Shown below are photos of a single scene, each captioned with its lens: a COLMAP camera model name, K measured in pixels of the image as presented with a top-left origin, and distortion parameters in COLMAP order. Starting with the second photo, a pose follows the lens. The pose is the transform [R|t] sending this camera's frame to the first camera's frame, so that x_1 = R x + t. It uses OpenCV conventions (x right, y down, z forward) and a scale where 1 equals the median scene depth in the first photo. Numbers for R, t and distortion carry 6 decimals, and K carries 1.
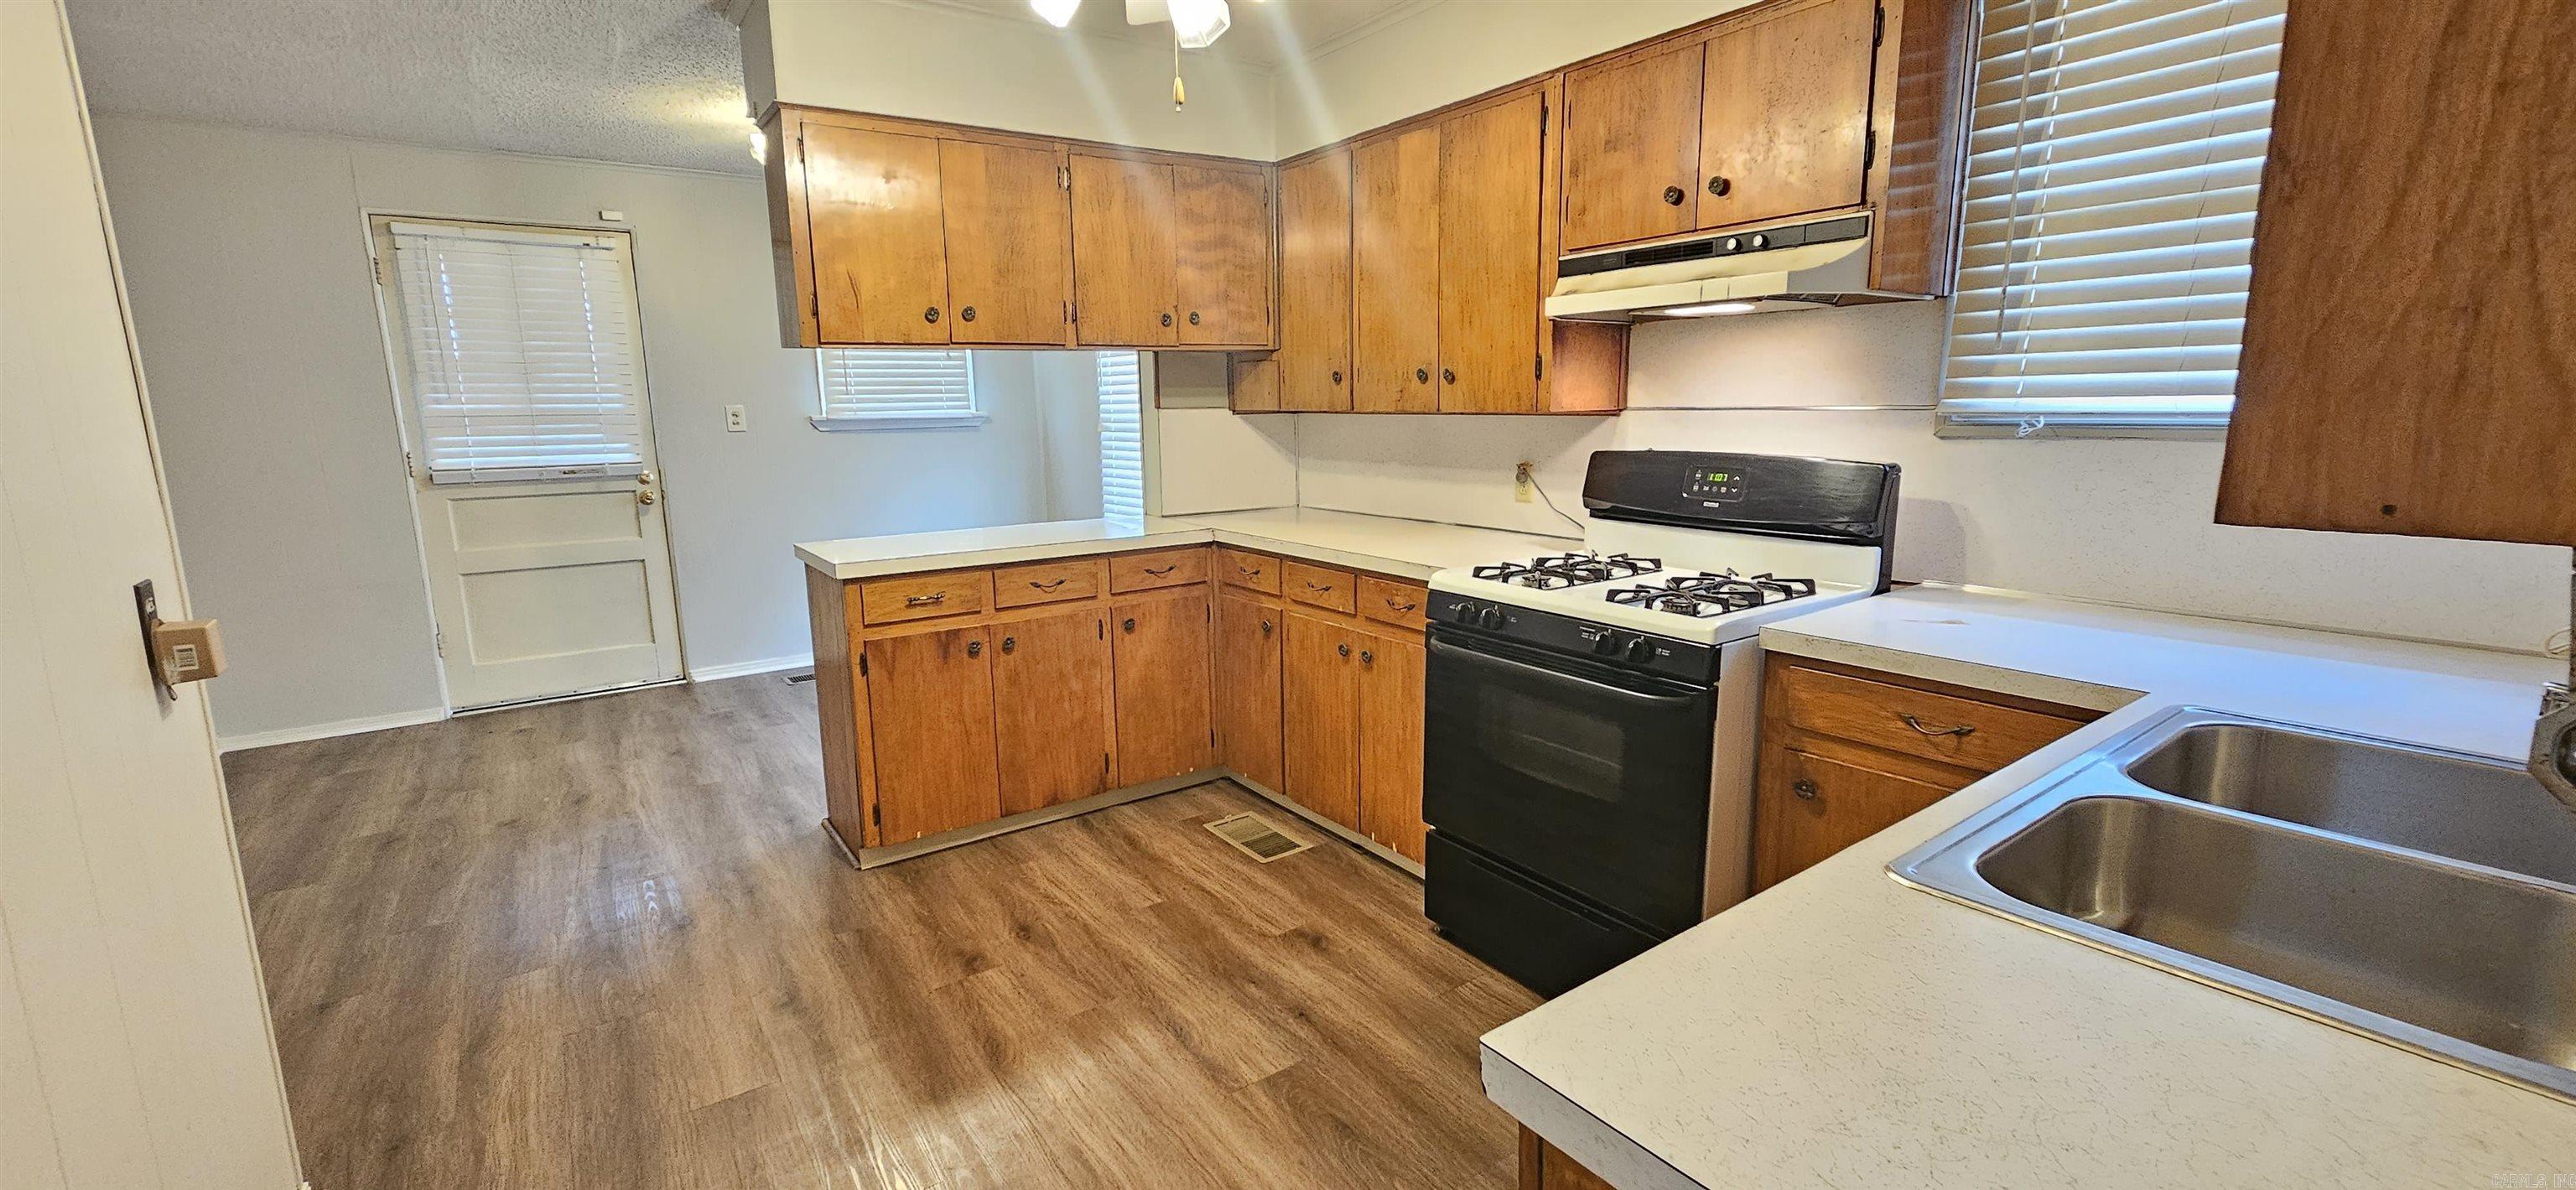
lens RADIAL K [[1053.8, 0, 1280.3], [0, 1053.8, 588.1], [0, 0, 1]] dist [-0.001092, -0.001294]
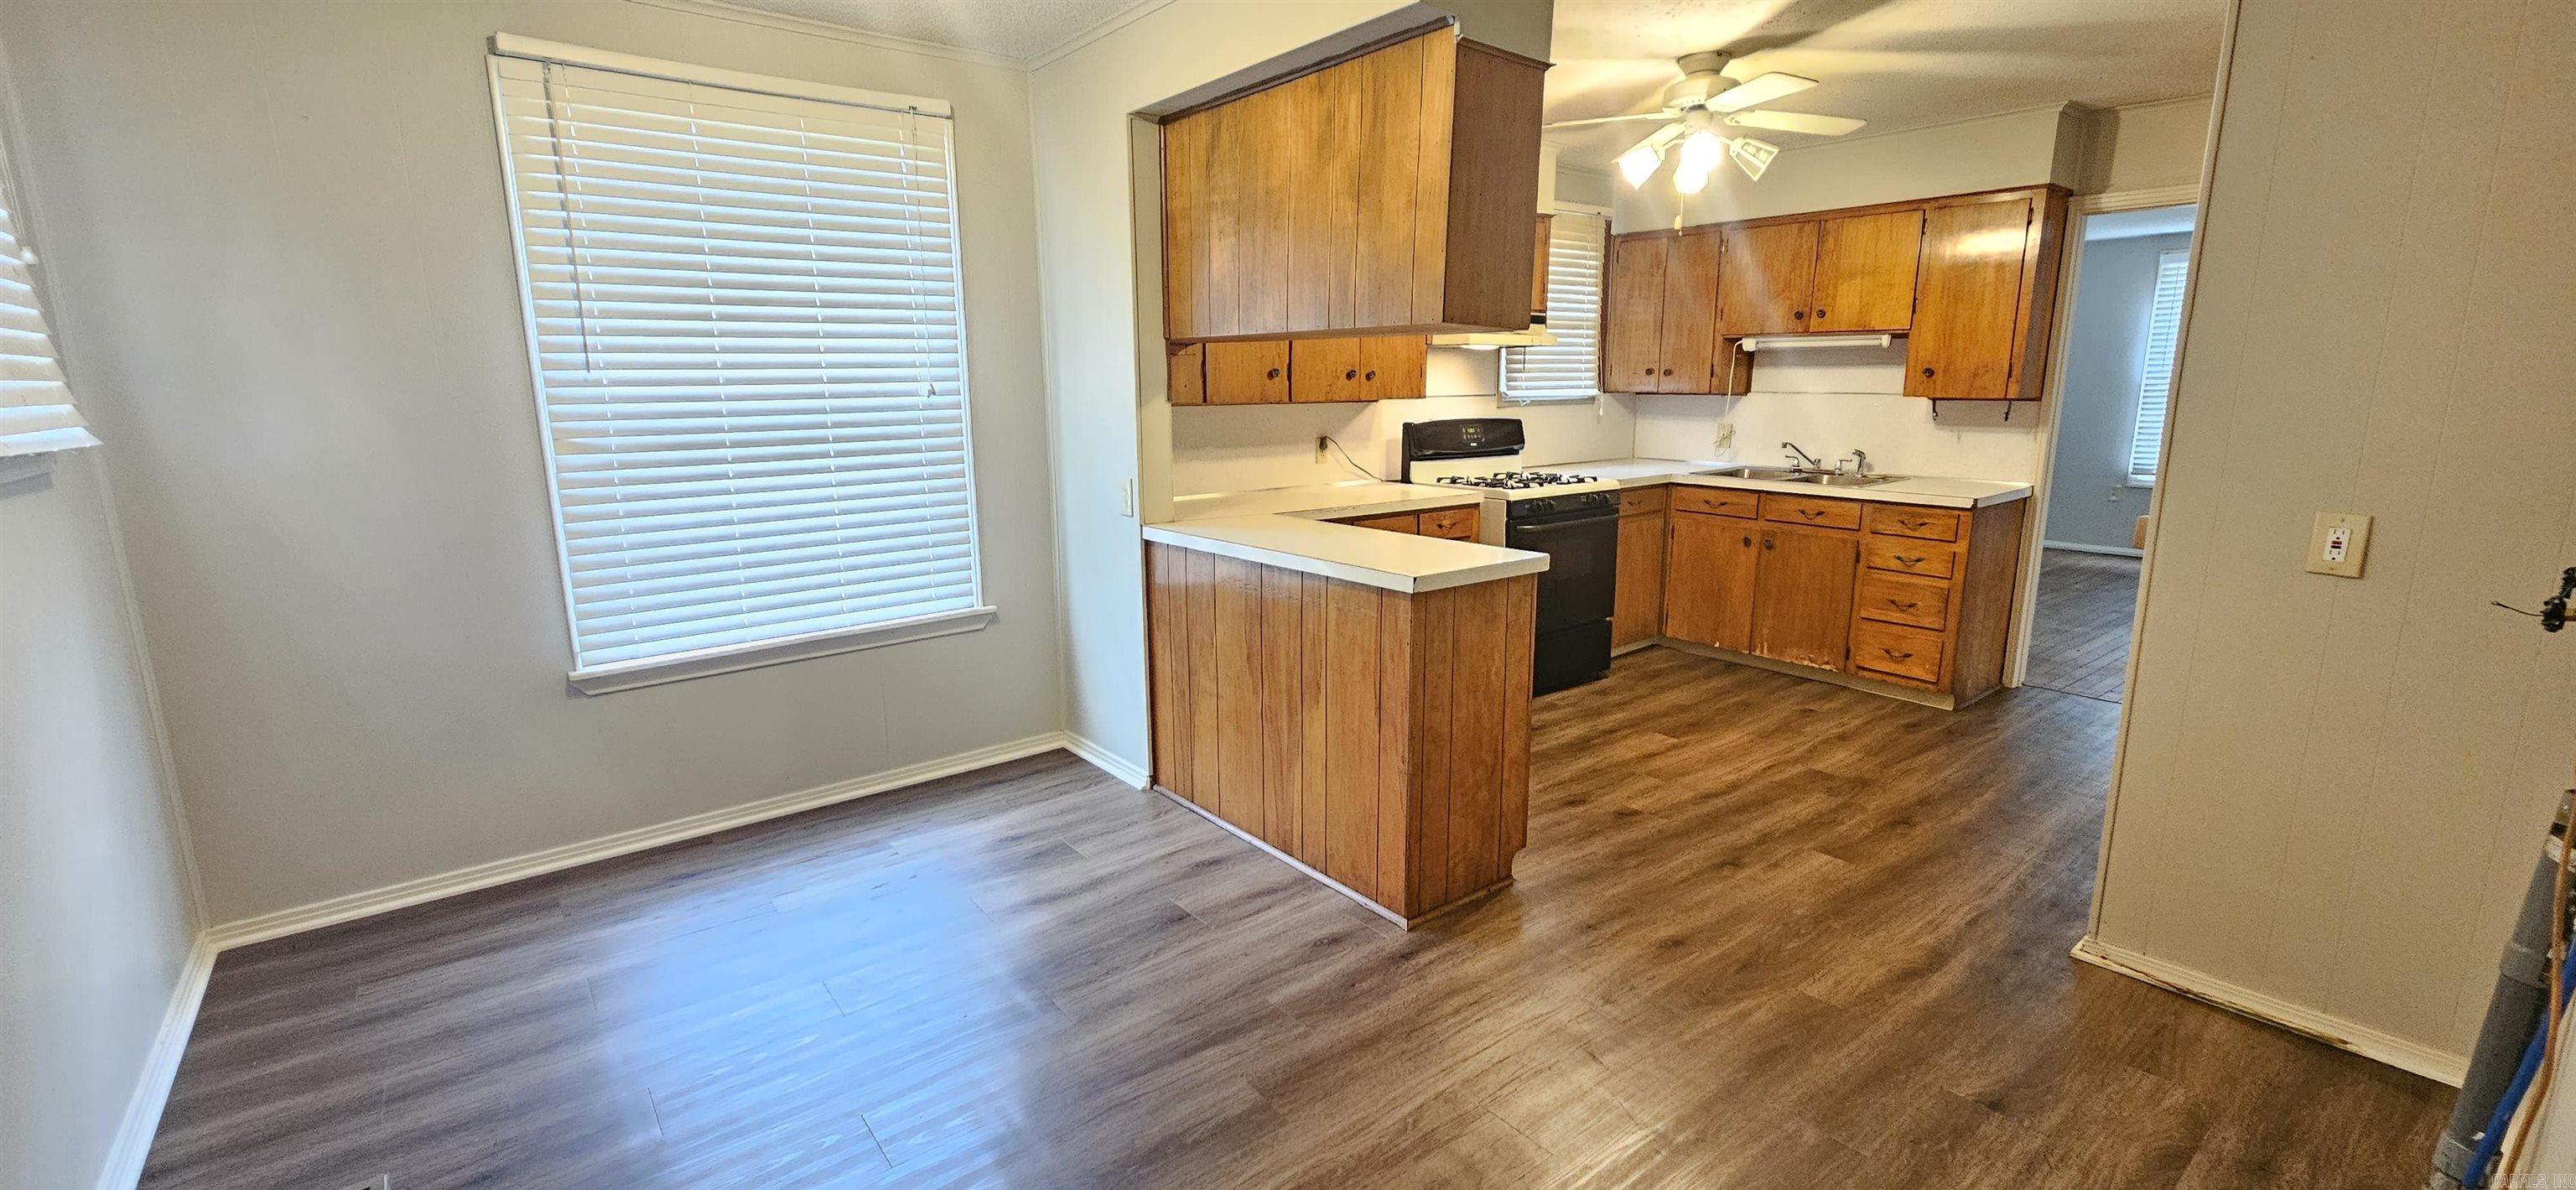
lens RADIAL K [[1053.8, 0, 1282.4], [0, 1053.8, 590.0], [0, 0, 1]] dist [-0.001092, -0.001294]
pose [[-0.049020, -0.179919, 0.982459, -1.296137], [0.183120, 0.965350, 0.185923, -0.205957], [-0.981868, 0.189022, -0.014374, 1.184129]]
